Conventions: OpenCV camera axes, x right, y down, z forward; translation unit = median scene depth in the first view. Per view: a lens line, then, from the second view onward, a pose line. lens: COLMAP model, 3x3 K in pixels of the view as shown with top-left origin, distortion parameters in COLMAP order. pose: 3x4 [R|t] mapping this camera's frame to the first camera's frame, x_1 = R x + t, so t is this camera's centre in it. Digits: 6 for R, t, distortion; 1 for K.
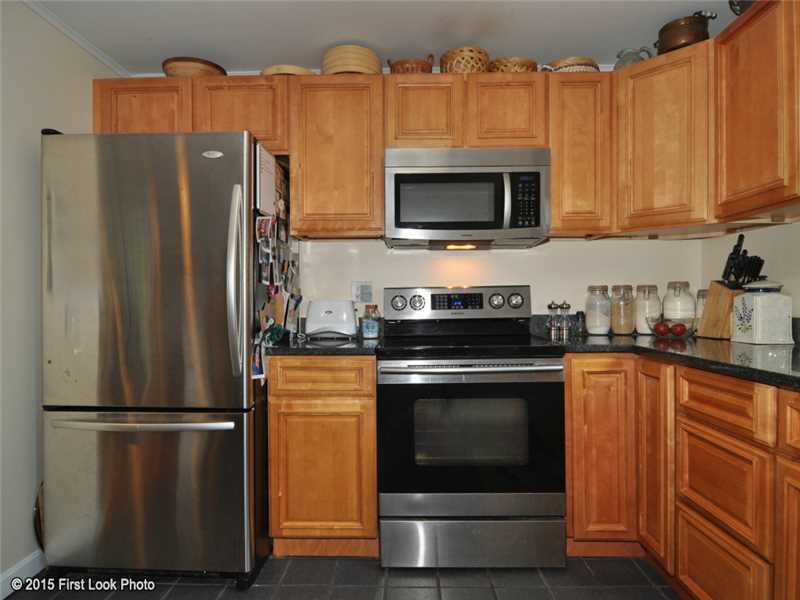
lens RADIAL K [[482.4, 0, 369.7], [0, 482.4, 302.7], [0, 0, 1]] dist [0.008924, 0.002980]
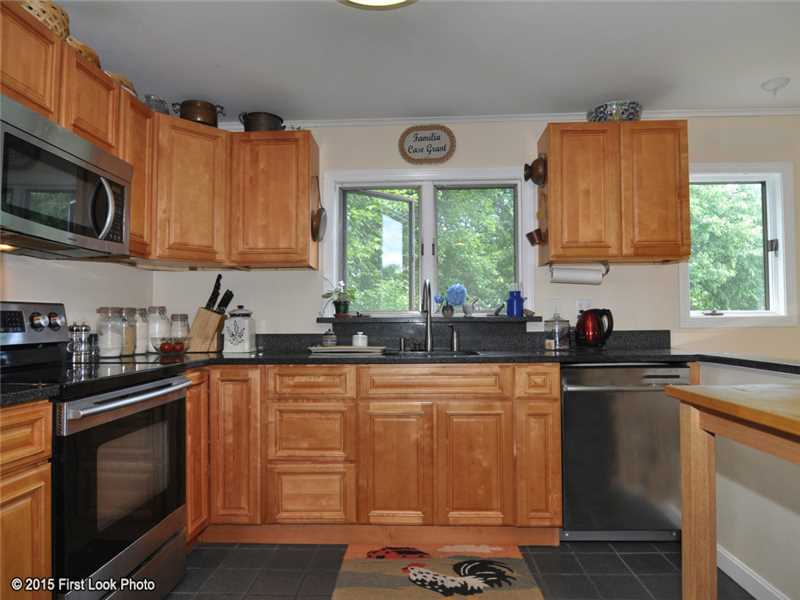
lens RADIAL K [[521.2, 0, 402.1], [0, 521.2, 288.7], [0, 0, 1]] dist [0.002899, 0.000886]
pose [[-0.013865, 0.076301, 0.996988, -0.668261], [0.012087, 0.997024, -0.076136, 0.017272], [-0.999831, 0.010995, -0.014746, 0.472593]]
